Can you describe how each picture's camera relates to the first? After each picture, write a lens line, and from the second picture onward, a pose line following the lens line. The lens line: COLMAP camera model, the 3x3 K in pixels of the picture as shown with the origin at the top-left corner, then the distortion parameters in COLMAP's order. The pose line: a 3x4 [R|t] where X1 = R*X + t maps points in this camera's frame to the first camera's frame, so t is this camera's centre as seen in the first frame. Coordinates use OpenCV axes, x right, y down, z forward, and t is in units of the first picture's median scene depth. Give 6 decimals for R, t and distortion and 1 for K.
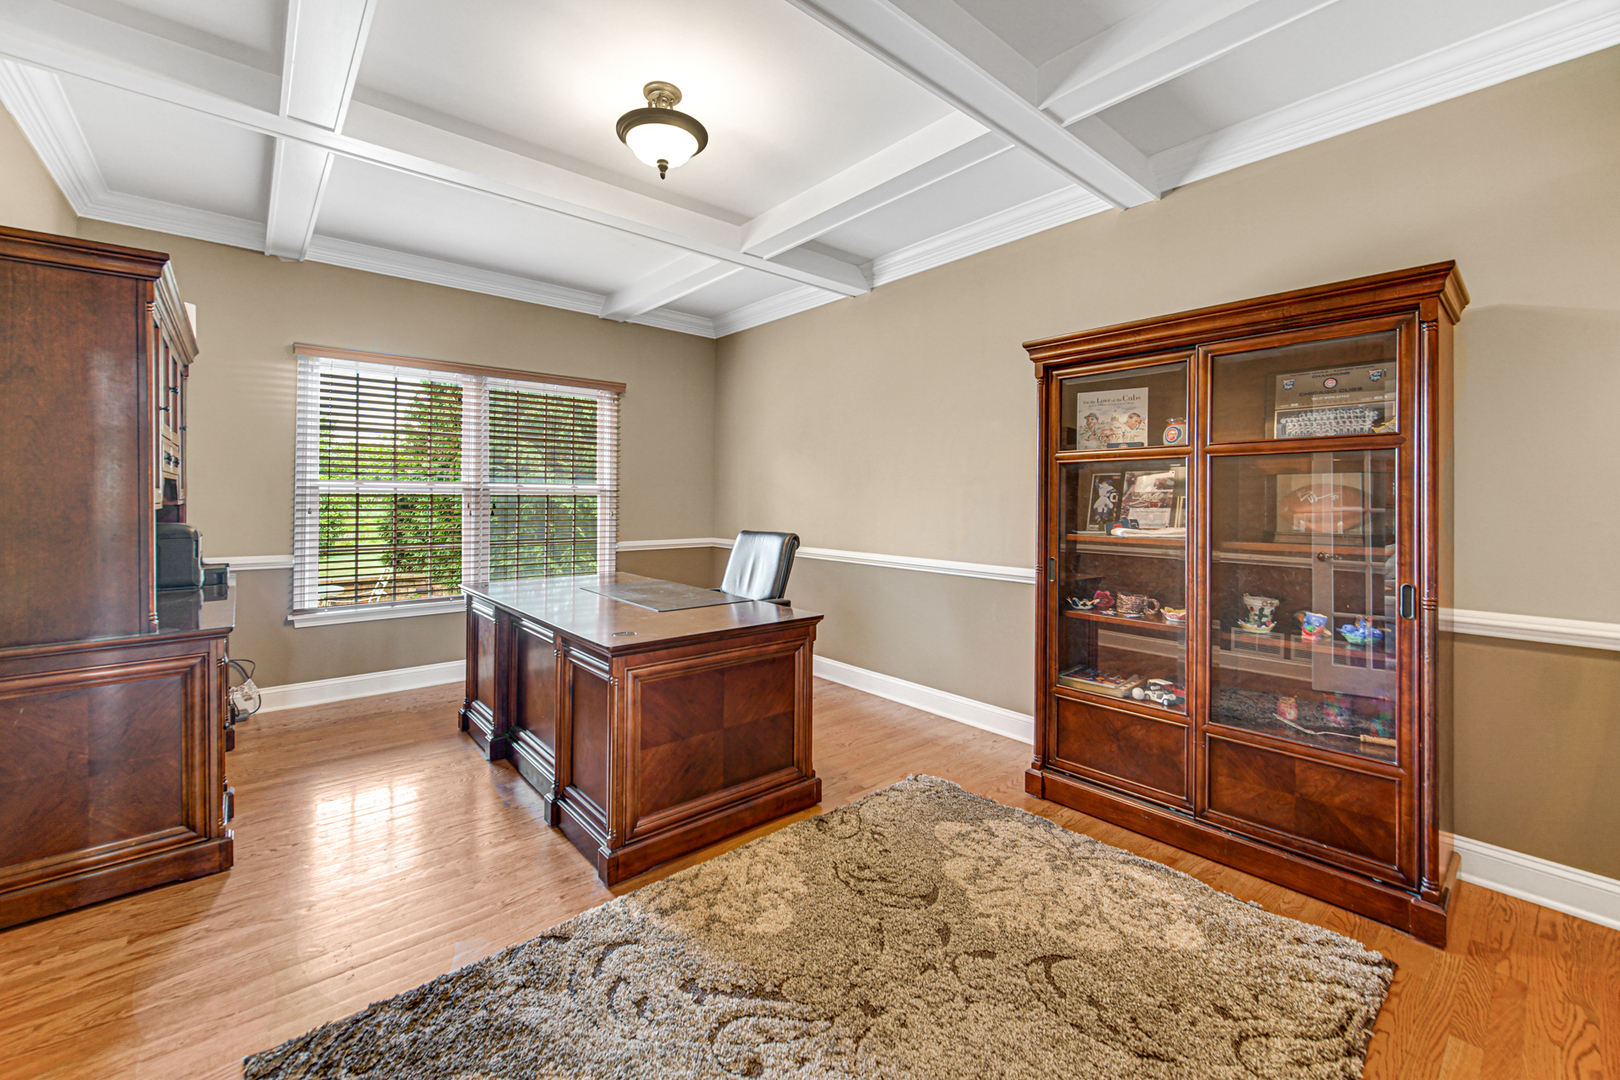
lens RADIAL K [[645.0, 0, 849.2], [0, 645.0, 501.6], [0, 0, 1]] dist [-0.003740, 0.000638]
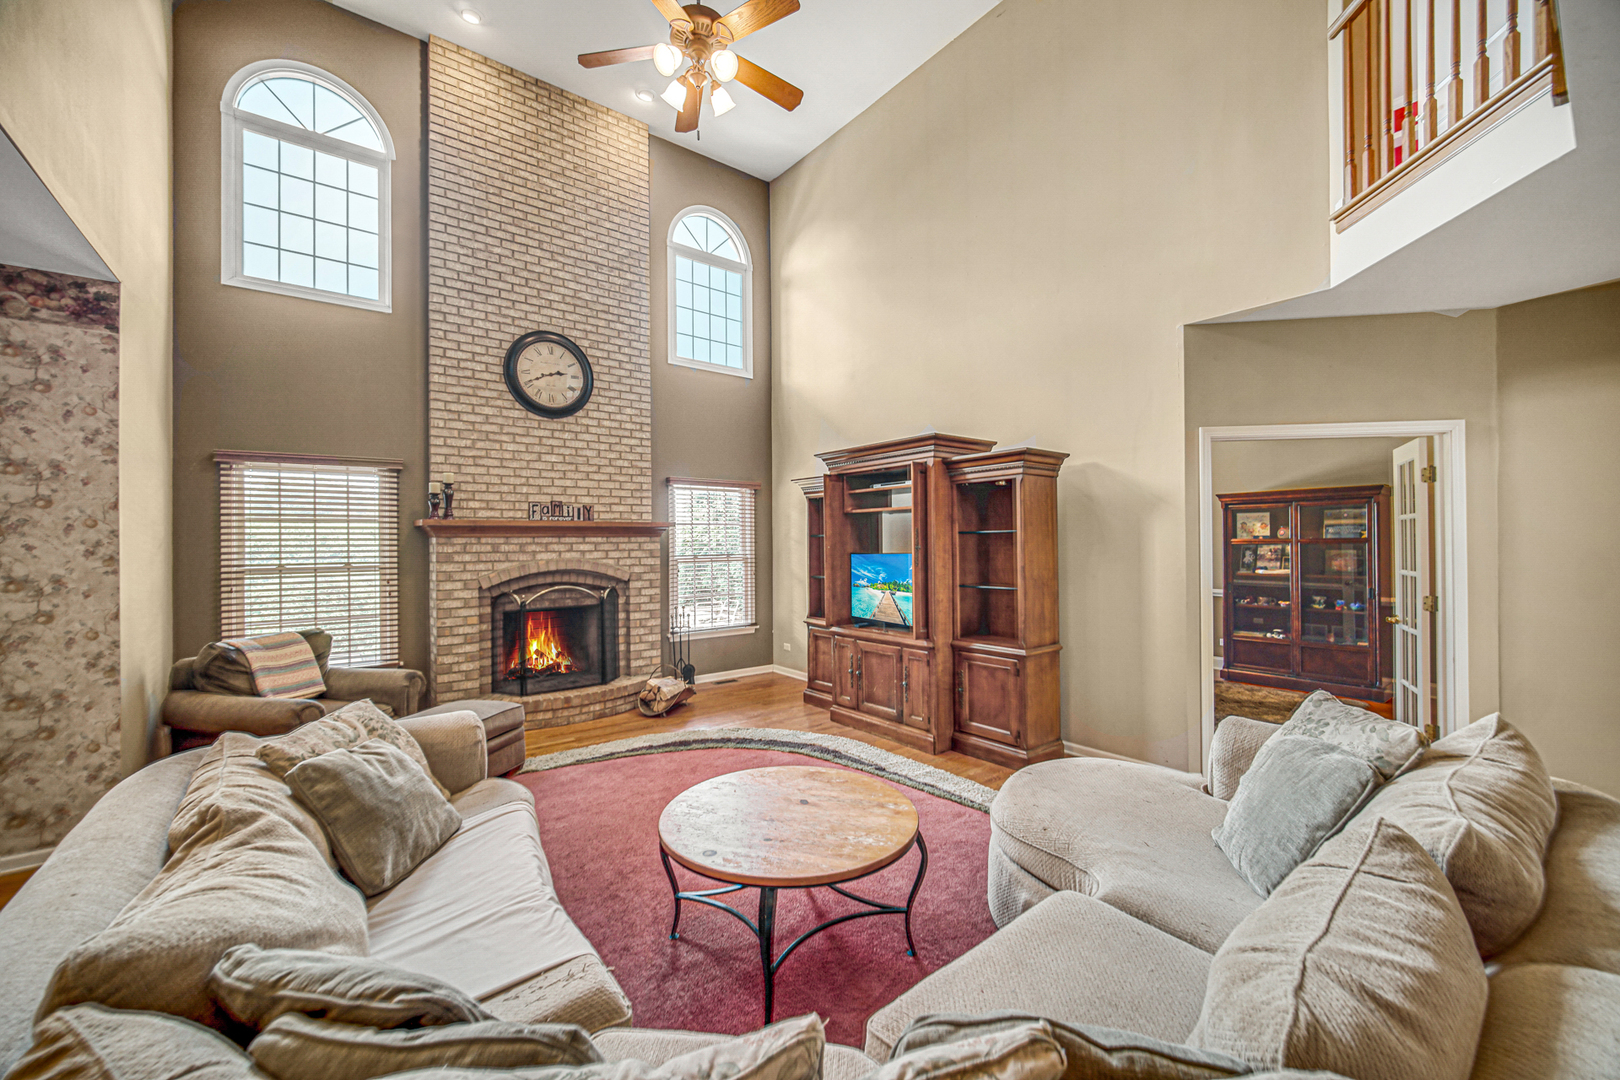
lens RADIAL K [[645.0, 0, 831.2], [0, 645.0, 534.3], [0, 0, 1]] dist [-0.003740, 0.000638]
pose [[0.998104, -0.008378, -0.060971, -1.062223], [0.007580, 0.999883, -0.013309, -0.075131], [0.061076, 0.012822, 0.998051, -1.563205]]
